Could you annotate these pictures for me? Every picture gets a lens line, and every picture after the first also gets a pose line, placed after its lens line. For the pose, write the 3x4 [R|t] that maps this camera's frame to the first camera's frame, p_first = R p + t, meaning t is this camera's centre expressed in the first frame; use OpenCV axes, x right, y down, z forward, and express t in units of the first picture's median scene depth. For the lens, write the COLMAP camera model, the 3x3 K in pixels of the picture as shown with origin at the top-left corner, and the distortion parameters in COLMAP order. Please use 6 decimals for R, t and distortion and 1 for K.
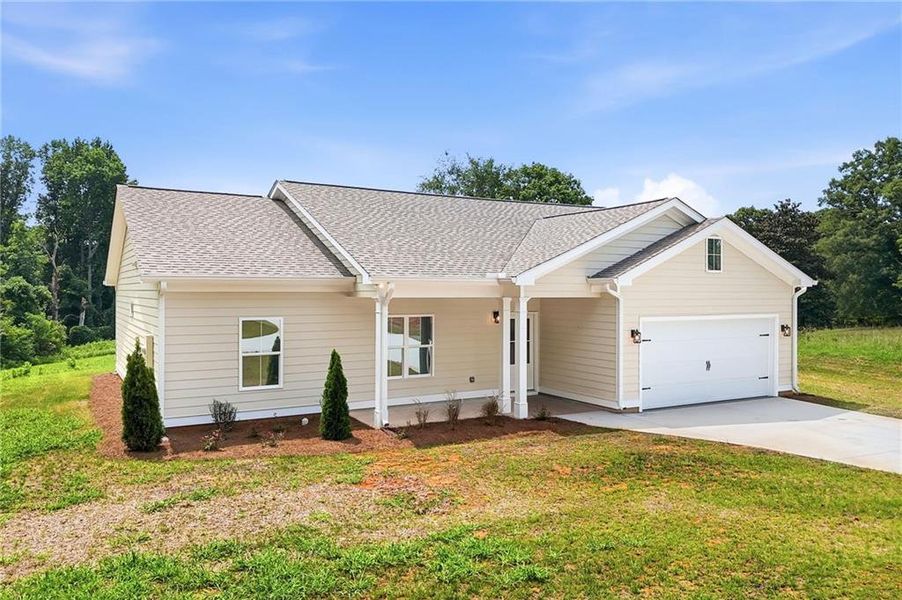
lens RADIAL K [[681.9, 0, 457.4], [0, 681.9, 302.8], [0, 0, 1]] dist [0.071606, -0.053910]
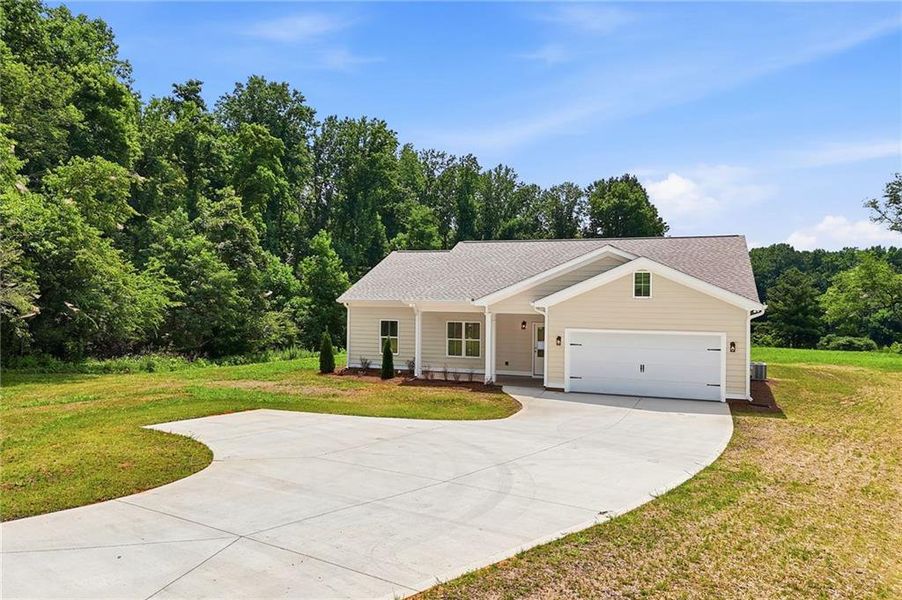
lens RADIAL K [[681.9, 0, 449.8], [0, 681.9, 299.0], [0, 0, 1]] dist [0.071606, -0.053910]
pose [[0.641330, 0.010697, -0.767190, 1.067316], [-0.019059, 0.999816, -0.001991, -0.030403], [0.767028, 0.015899, 0.641416, -0.127324]]
